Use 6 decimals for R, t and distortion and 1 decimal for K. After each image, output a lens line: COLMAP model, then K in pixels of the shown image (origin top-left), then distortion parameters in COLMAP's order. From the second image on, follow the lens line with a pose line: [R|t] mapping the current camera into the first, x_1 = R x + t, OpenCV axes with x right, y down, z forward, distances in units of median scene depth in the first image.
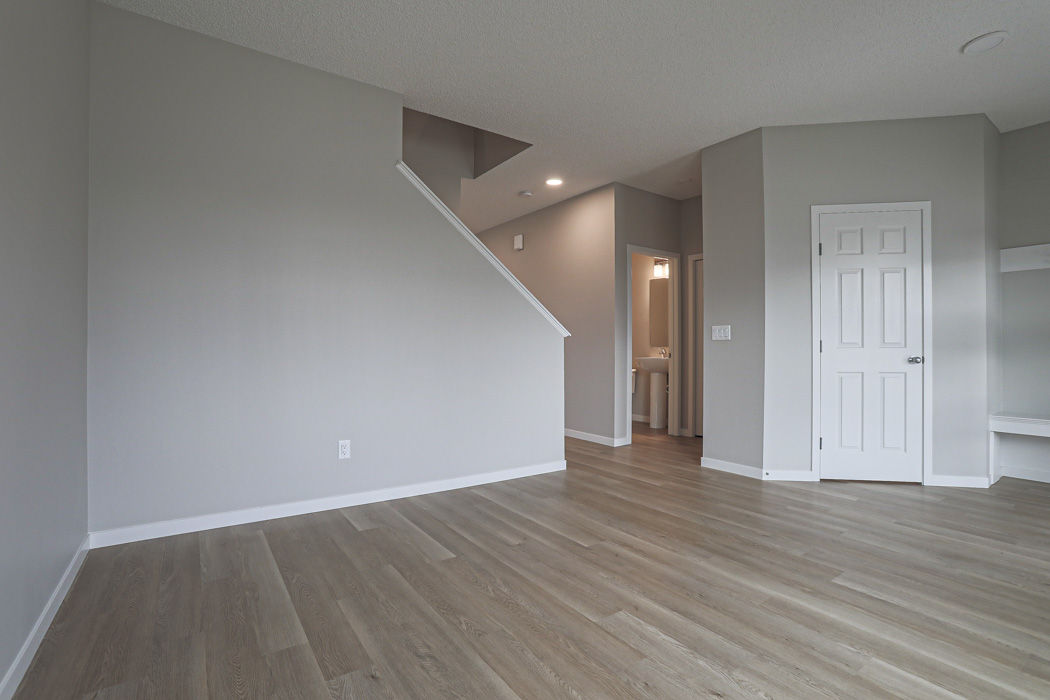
lens RADIAL K [[485.3, 0, 518.9], [0, 485.3, 350.5], [0, 0, 1]] dist [-0.063282, 0.023061]
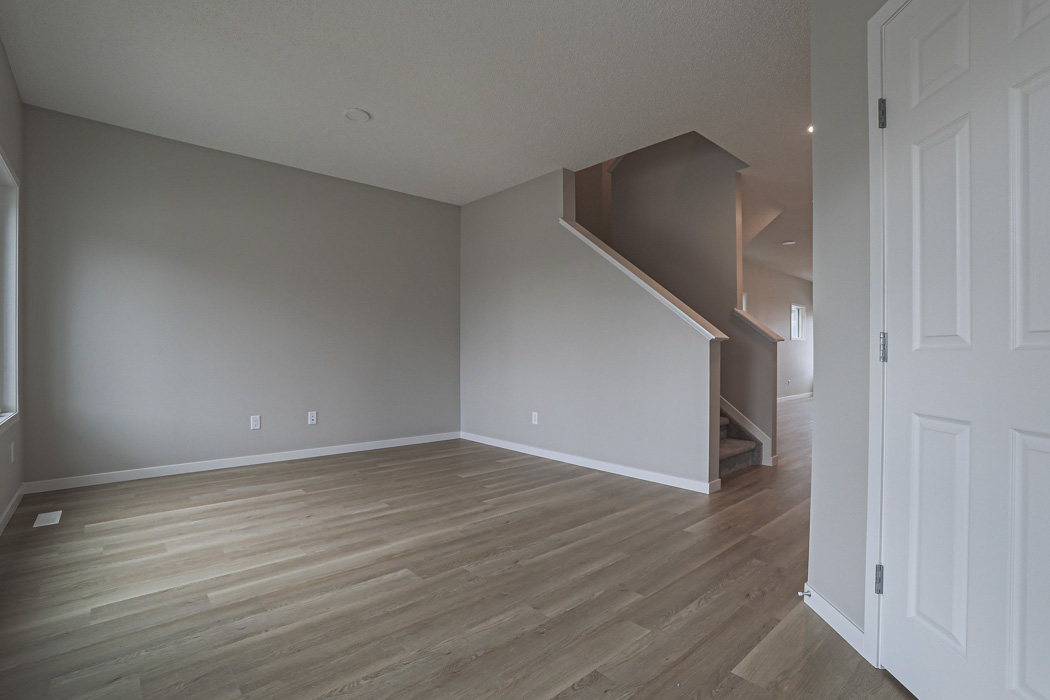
lens RADIAL K [[485.9, 0, 518.0], [0, 485.9, 345.7], [0, 0, 1]] dist [-0.081557, 0.032925]
pose [[0.122514, -0.017336, -0.992315, 1.500398], [-0.004865, 0.999825, -0.018068, 0.001063], [0.992455, 0.007041, 0.122408, 0.938791]]
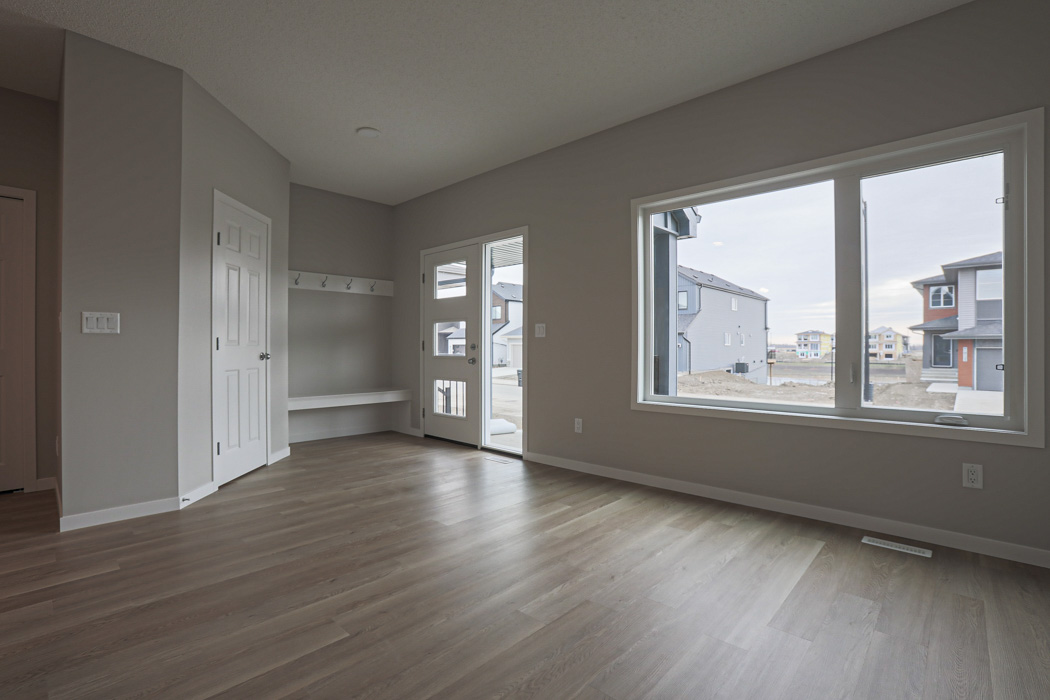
lens RADIAL K [[485.9, 0, 518.0], [0, 485.9, 345.7], [0, 0, 1]] dist [-0.081557, 0.032925]
pose [[-0.205371, 0.001848, 0.978682, -0.576094], [-0.001184, 0.999997, -0.002137, -0.006356], [-0.978683, -0.001598, -0.205369, 0.911106]]
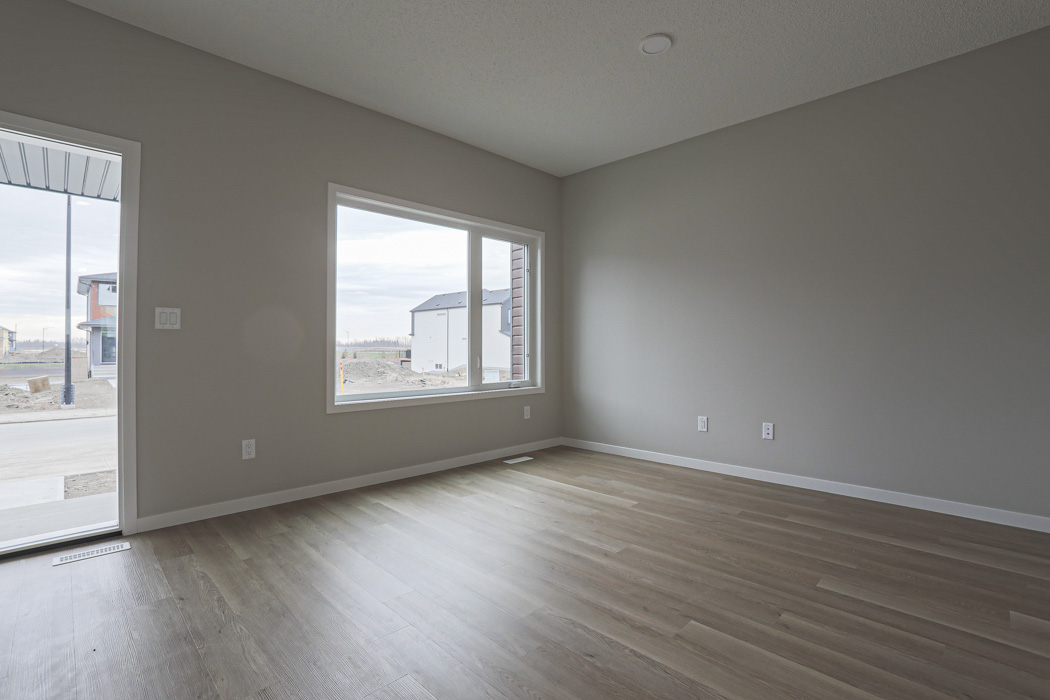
lens RADIAL K [[485.9, 0, 518.0], [0, 485.9, 345.7], [0, 0, 1]] dist [-0.081557, 0.032925]
pose [[-0.985192, -0.003221, -0.171422, 0.525336], [-0.003315, 0.999994, 0.000261, -0.003580], [0.171420, 0.000825, -0.985198, 1.666951]]
